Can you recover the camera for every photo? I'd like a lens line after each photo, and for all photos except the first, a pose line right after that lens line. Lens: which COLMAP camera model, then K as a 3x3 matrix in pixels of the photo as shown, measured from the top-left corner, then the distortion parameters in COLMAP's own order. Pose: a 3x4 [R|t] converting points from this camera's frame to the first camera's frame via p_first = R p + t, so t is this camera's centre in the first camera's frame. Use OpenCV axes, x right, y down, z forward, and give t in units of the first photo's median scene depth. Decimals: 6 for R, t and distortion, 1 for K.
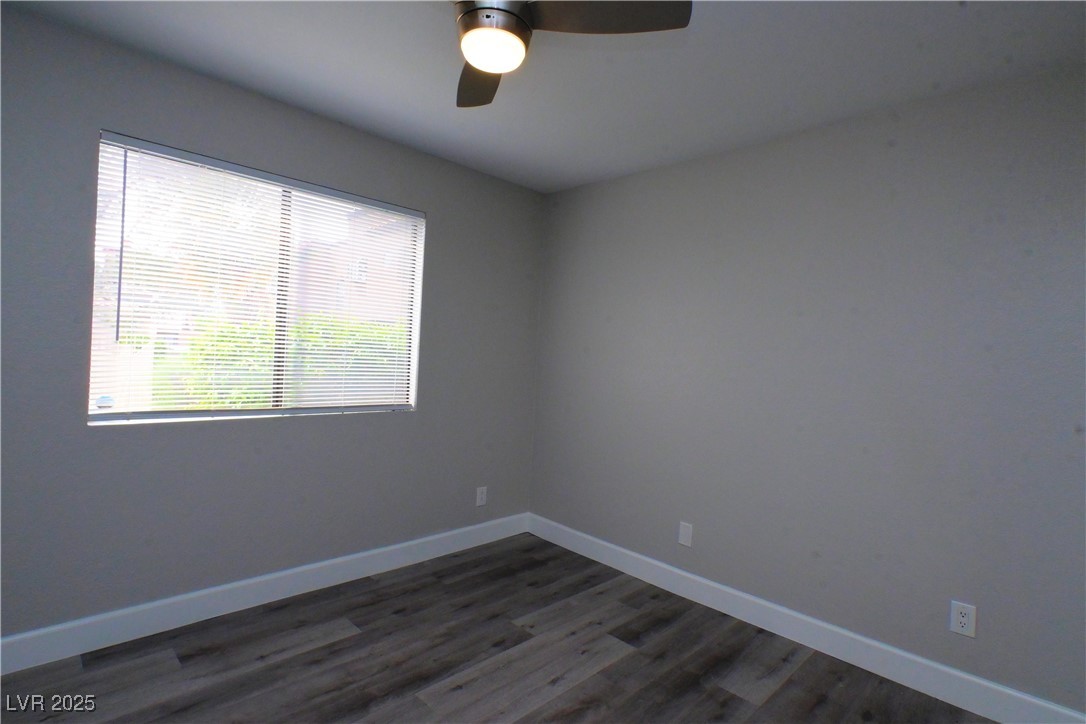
lens RADIAL K [[532.4, 0, 543.4], [0, 532.4, 362.6], [0, 0, 1]] dist [-0.005328, 0.001315]
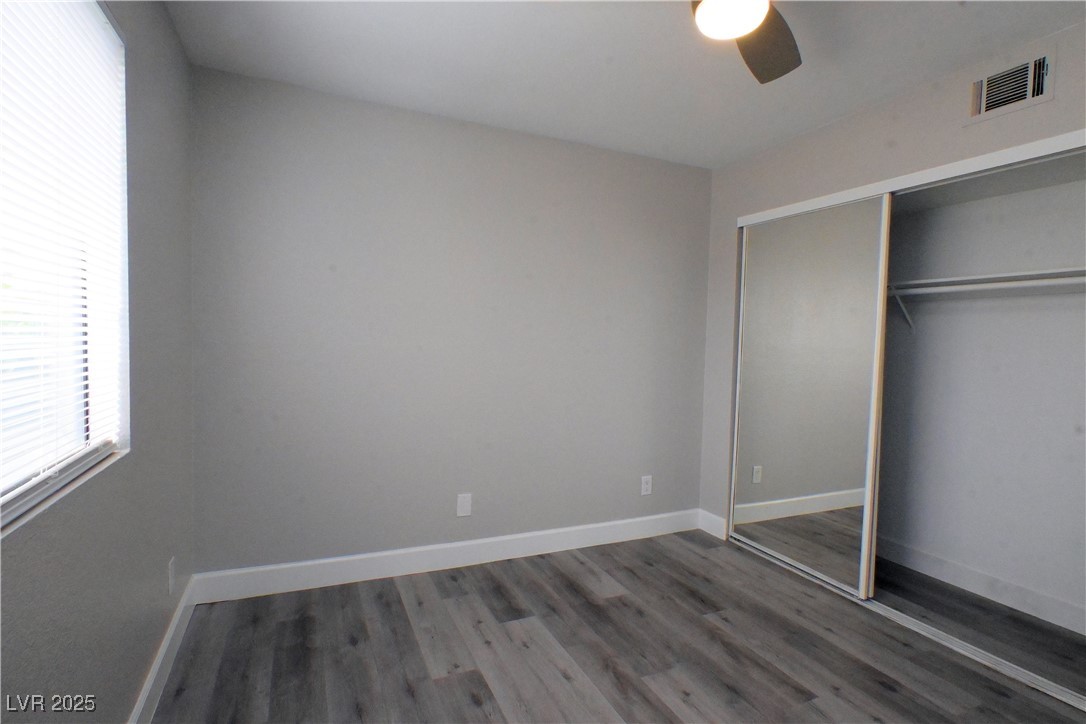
lens RADIAL K [[532.4, 0, 545.4], [0, 532.4, 361.7], [0, 0, 1]] dist [-0.005328, 0.001315]
pose [[0.343970, -0.080075, 0.935560, -0.685430], [0.001431, 0.996401, 0.084756, -0.038975], [-0.938980, -0.027815, 0.342846, 0.588857]]
